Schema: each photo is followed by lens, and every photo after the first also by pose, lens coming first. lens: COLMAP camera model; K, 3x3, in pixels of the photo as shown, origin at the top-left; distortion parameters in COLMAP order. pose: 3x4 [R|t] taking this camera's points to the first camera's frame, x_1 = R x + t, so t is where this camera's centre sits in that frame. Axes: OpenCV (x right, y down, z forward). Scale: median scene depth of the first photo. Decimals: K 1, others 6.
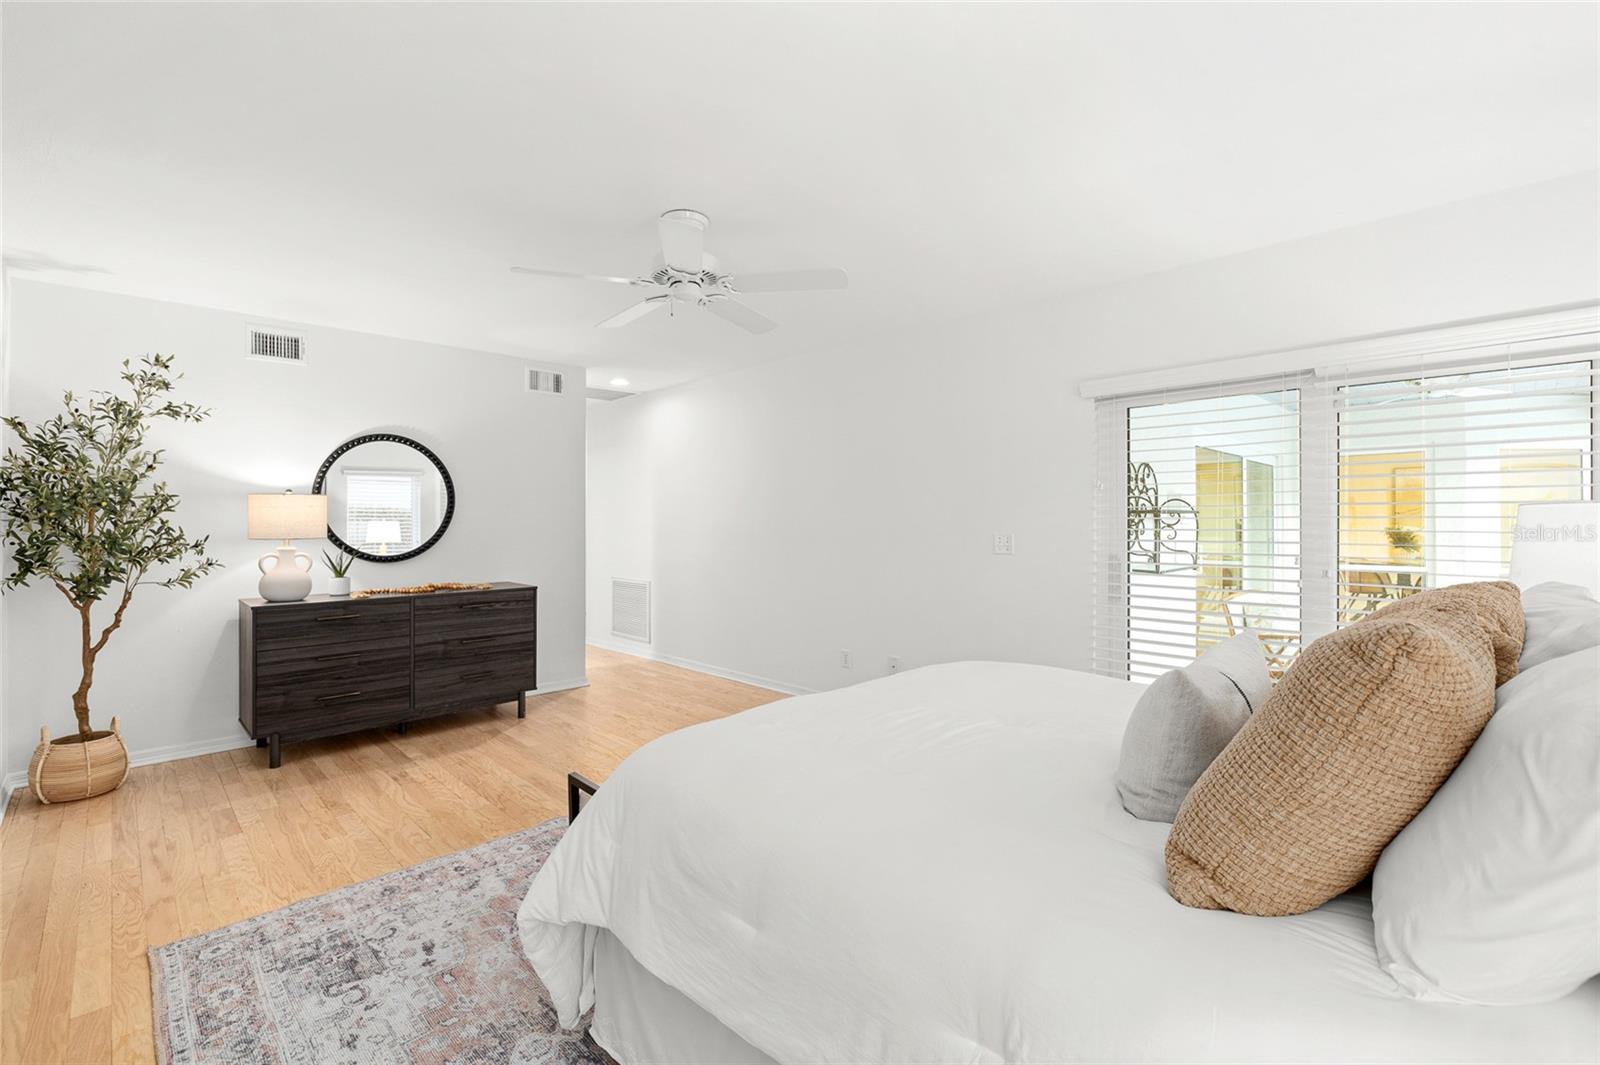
lens RADIAL K [[704.5, 0, 794.8], [0, 704.5, 524.6], [0, 0, 1]] dist [-0.006544, -0.000181]
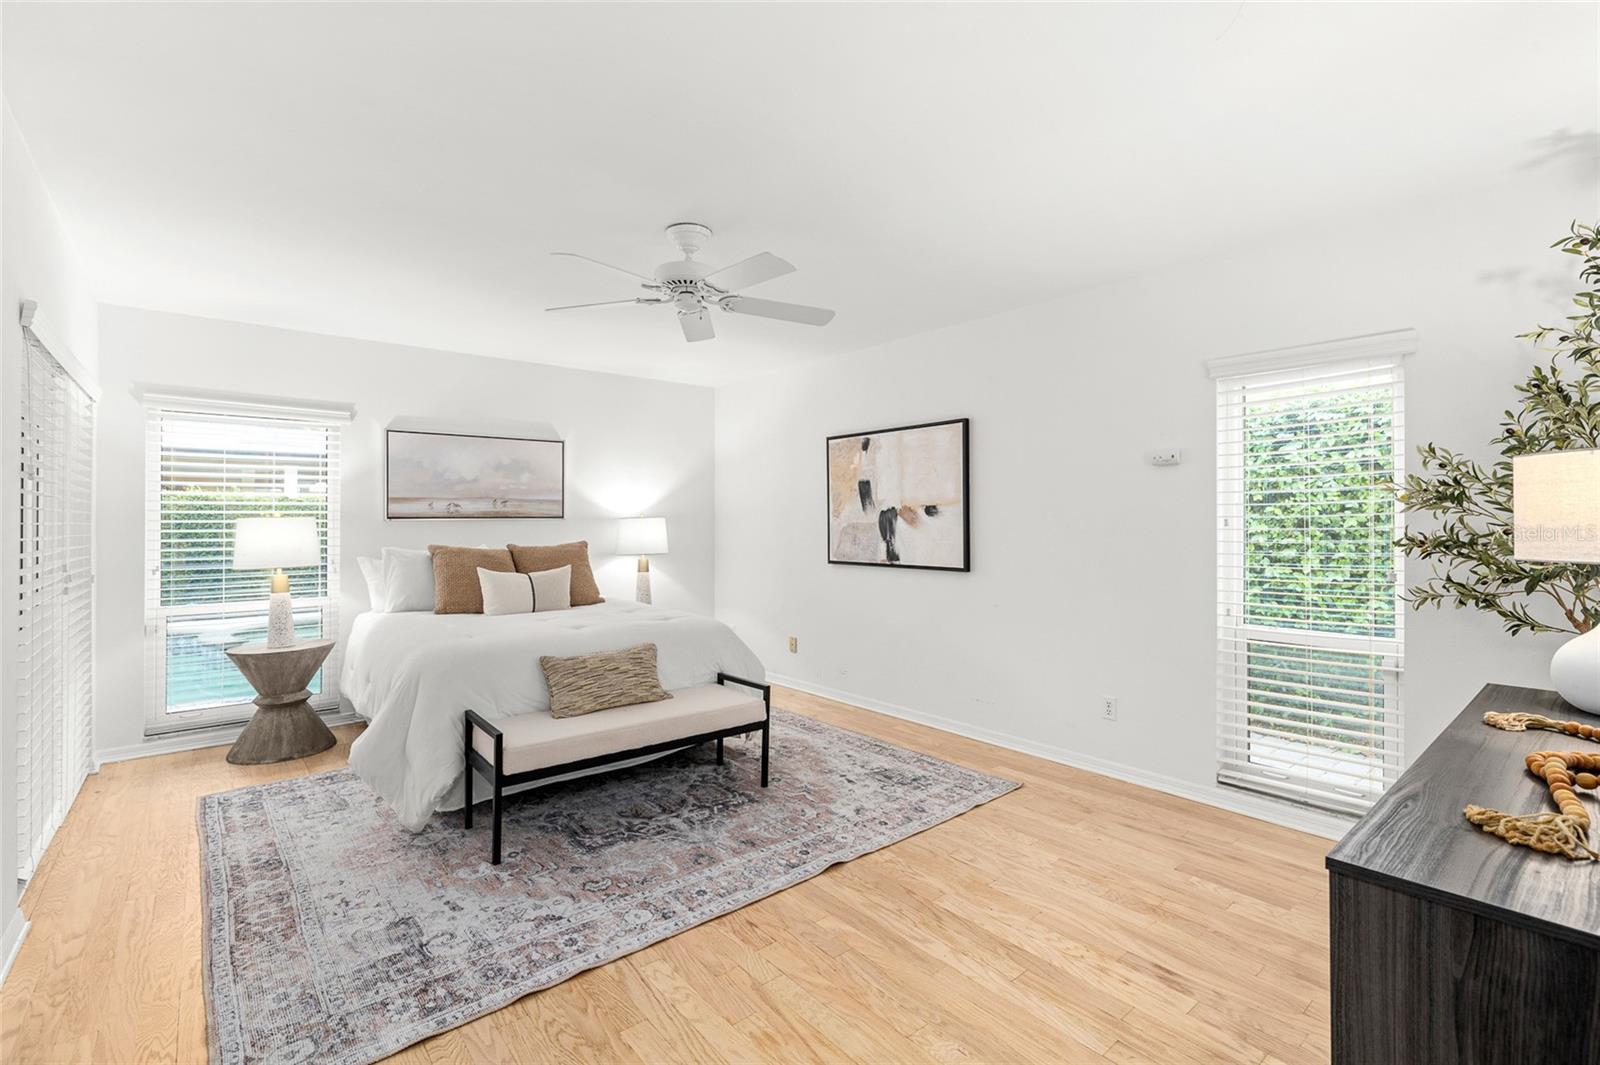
lens RADIAL K [[704.5, 0, 791.0], [0, 704.5, 520.6], [0, 0, 1]] dist [-0.006544, -0.000181]
pose [[-0.996845, 0.007295, 0.079042, -0.281364], [0.007739, 0.999956, 0.005306, -0.010905], [-0.079000, 0.005901, -0.996857, 1.445816]]
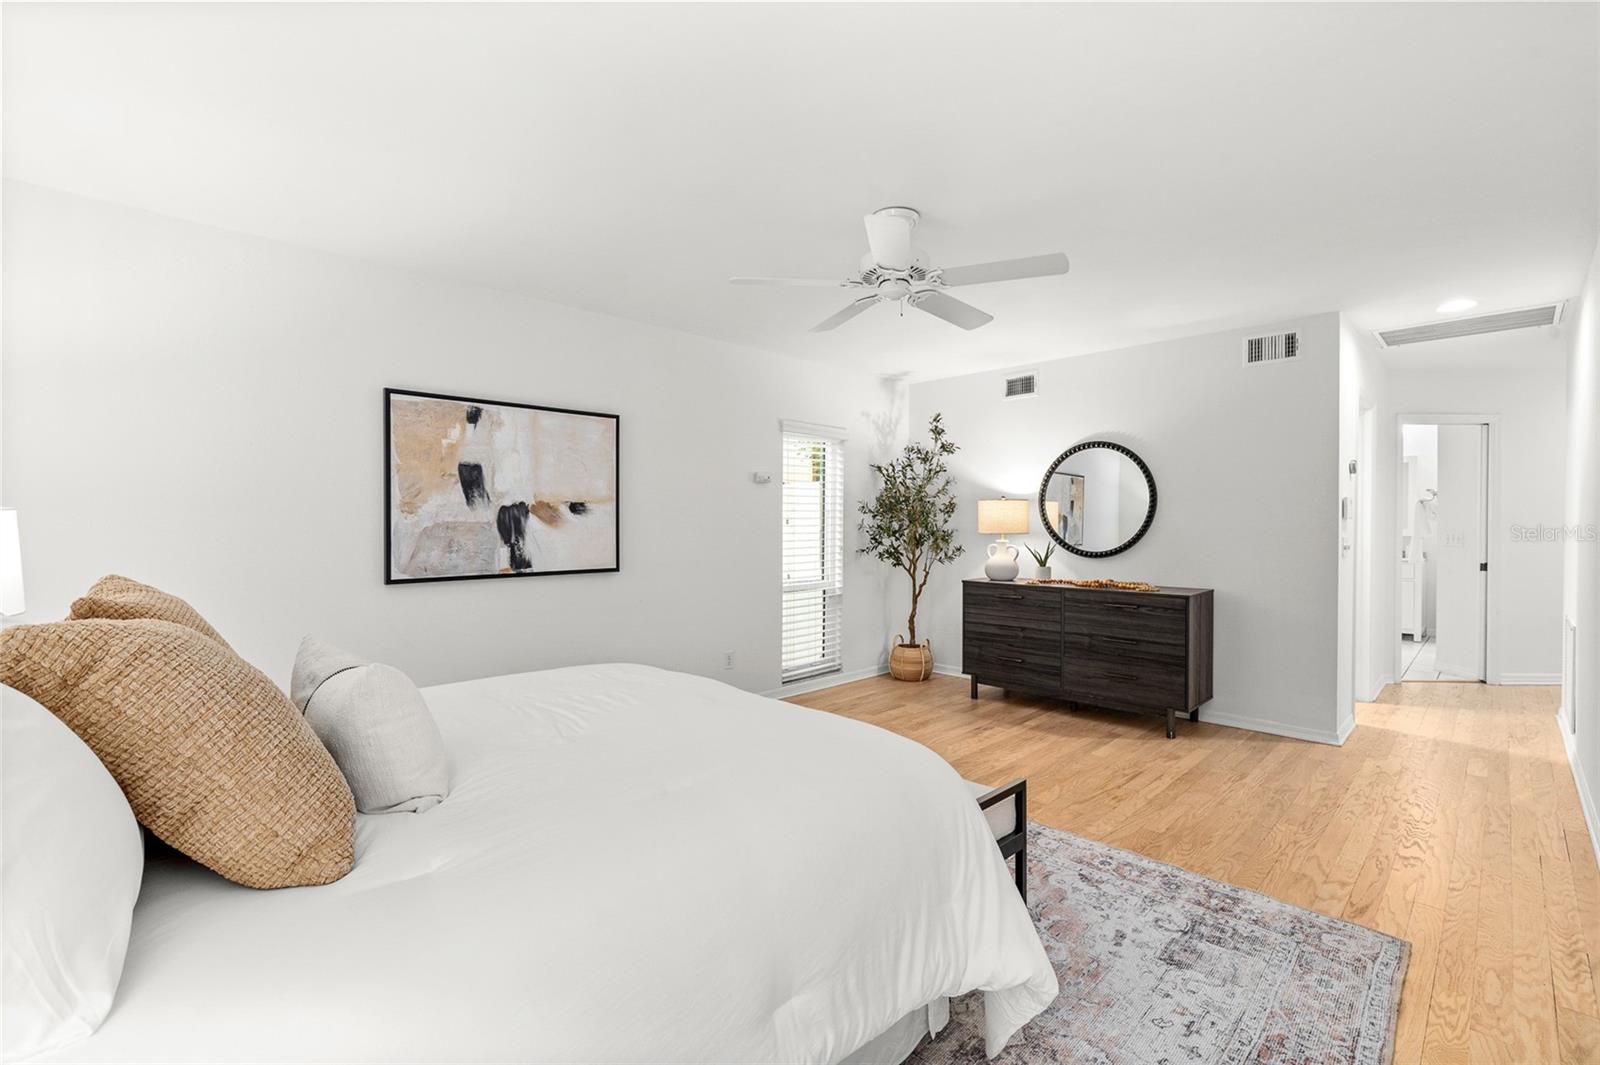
lens RADIAL K [[704.5, 0, 797.3], [0, 704.5, 523.4], [0, 0, 1]] dist [-0.006544, -0.000181]
pose [[0.004325, 0.007346, -0.999964, 0.606072], [-0.005948, 0.999956, 0.007321, -0.006209], [0.999973, 0.005916, 0.004368, 0.611466]]
